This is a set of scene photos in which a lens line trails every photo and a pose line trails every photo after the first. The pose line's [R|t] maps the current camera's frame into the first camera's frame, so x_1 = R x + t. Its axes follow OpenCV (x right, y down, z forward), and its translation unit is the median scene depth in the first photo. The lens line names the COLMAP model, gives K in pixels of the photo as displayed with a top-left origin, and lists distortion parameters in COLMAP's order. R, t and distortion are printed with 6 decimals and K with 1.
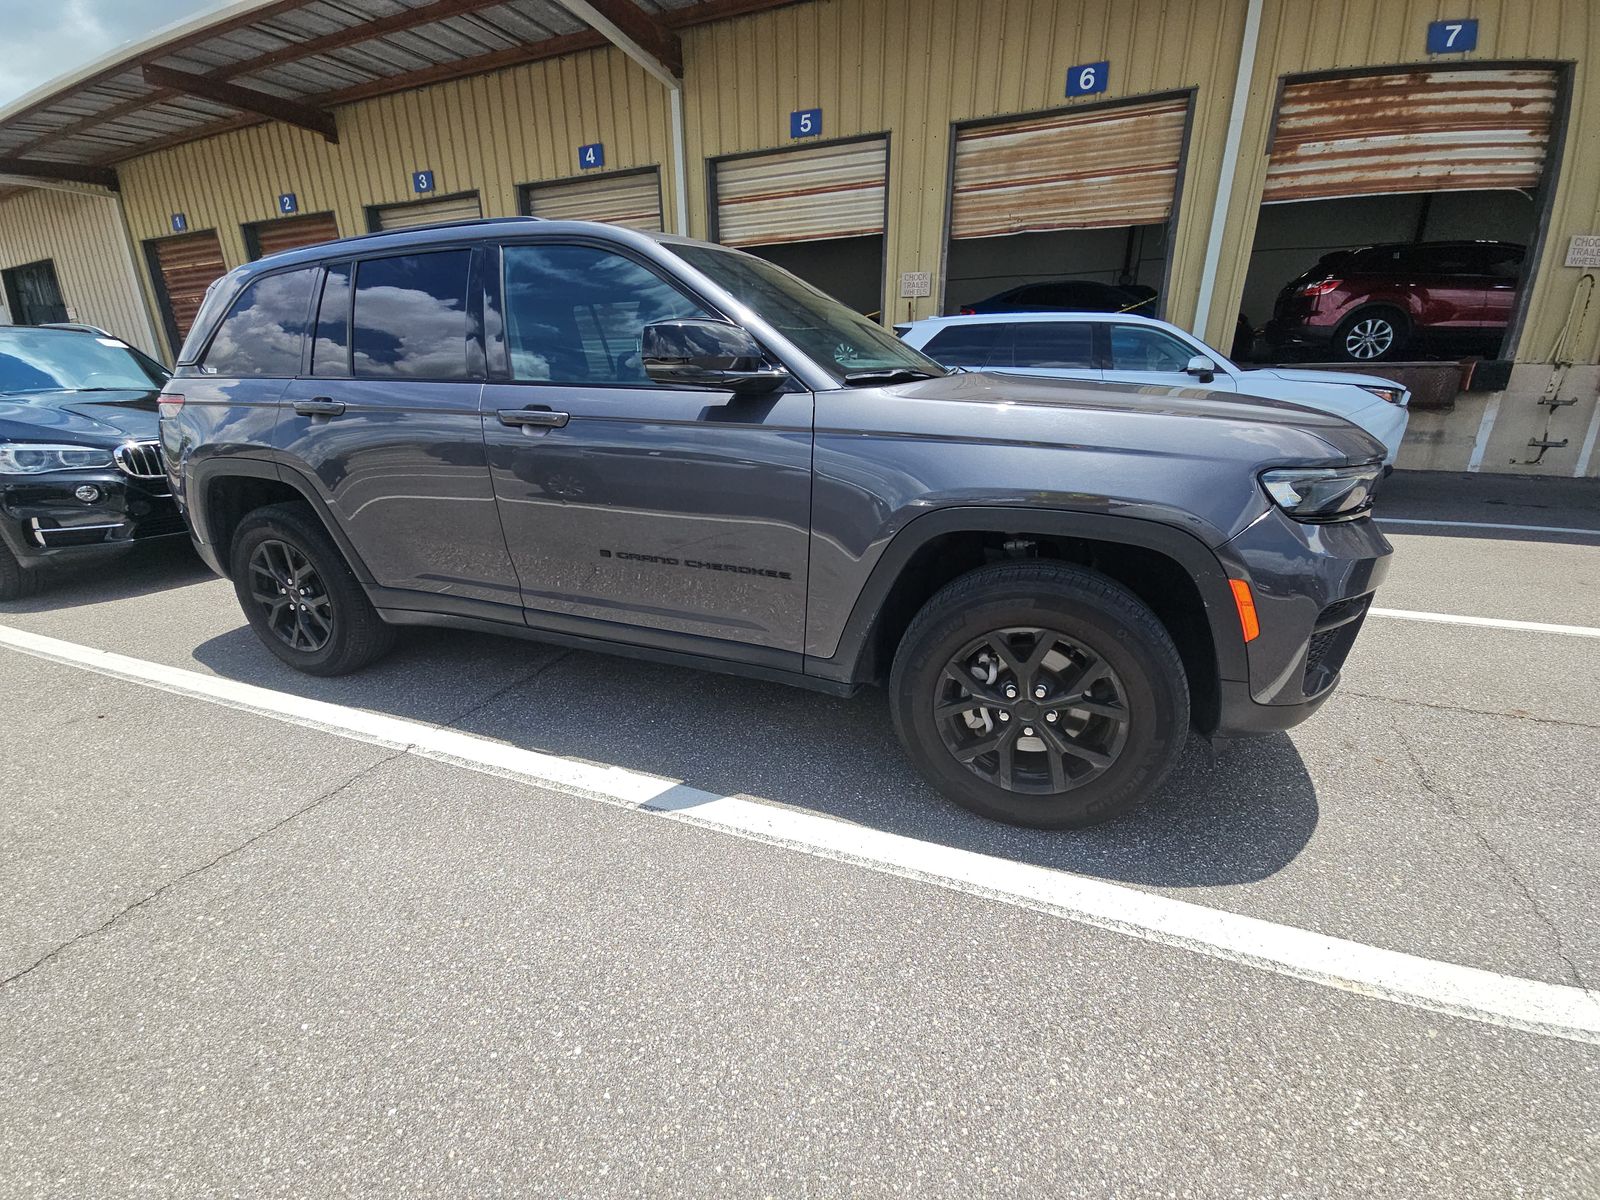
lens RADIAL K [[636.5, 0, 807.3], [0, 636.5, 606.4], [0, 0, 1]] dist [0.041467, -0.024267]
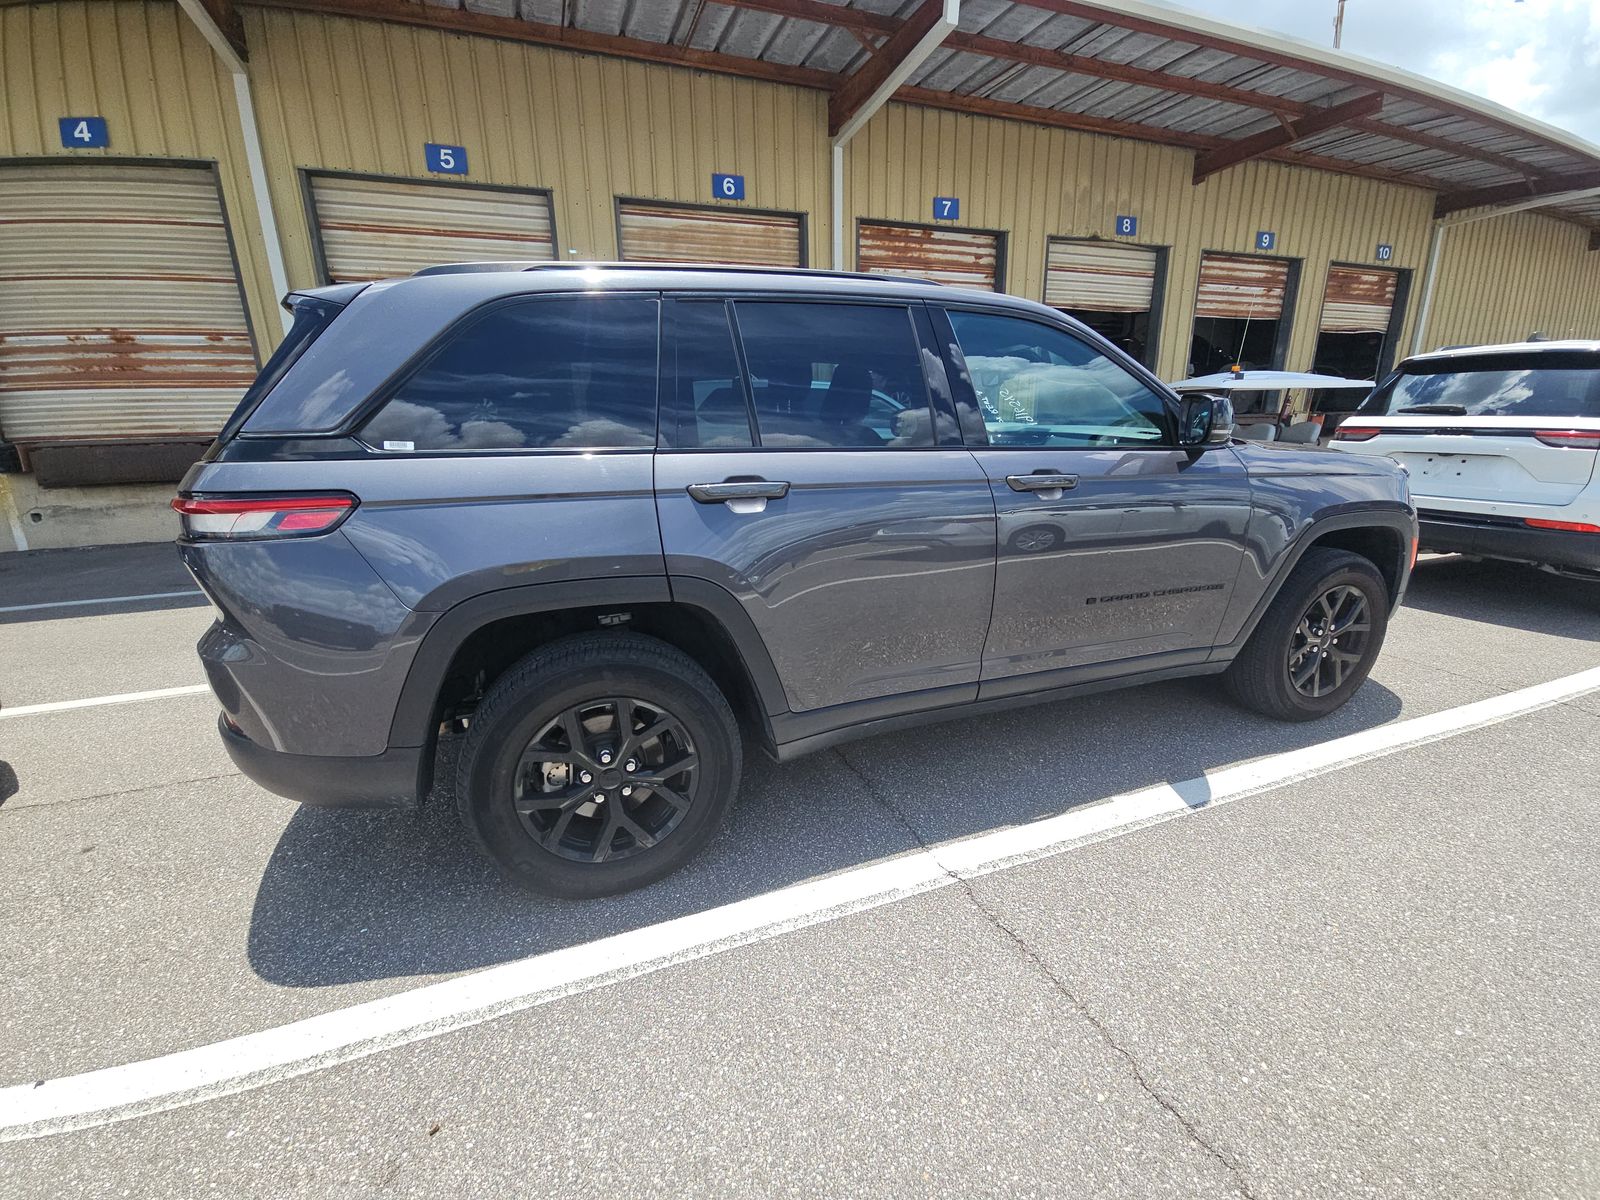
lens RADIAL K [[656.9, 0, 791.3], [0, 656.9, 604.6], [0, 0, 1]] dist [0.022822, -0.016296]
pose [[0.752398, -0.177429, 0.634362, -0.393617], [0.239392, 0.970844, -0.012394, -0.046071], [-0.613668, 0.161186, 0.772936, 0.141853]]
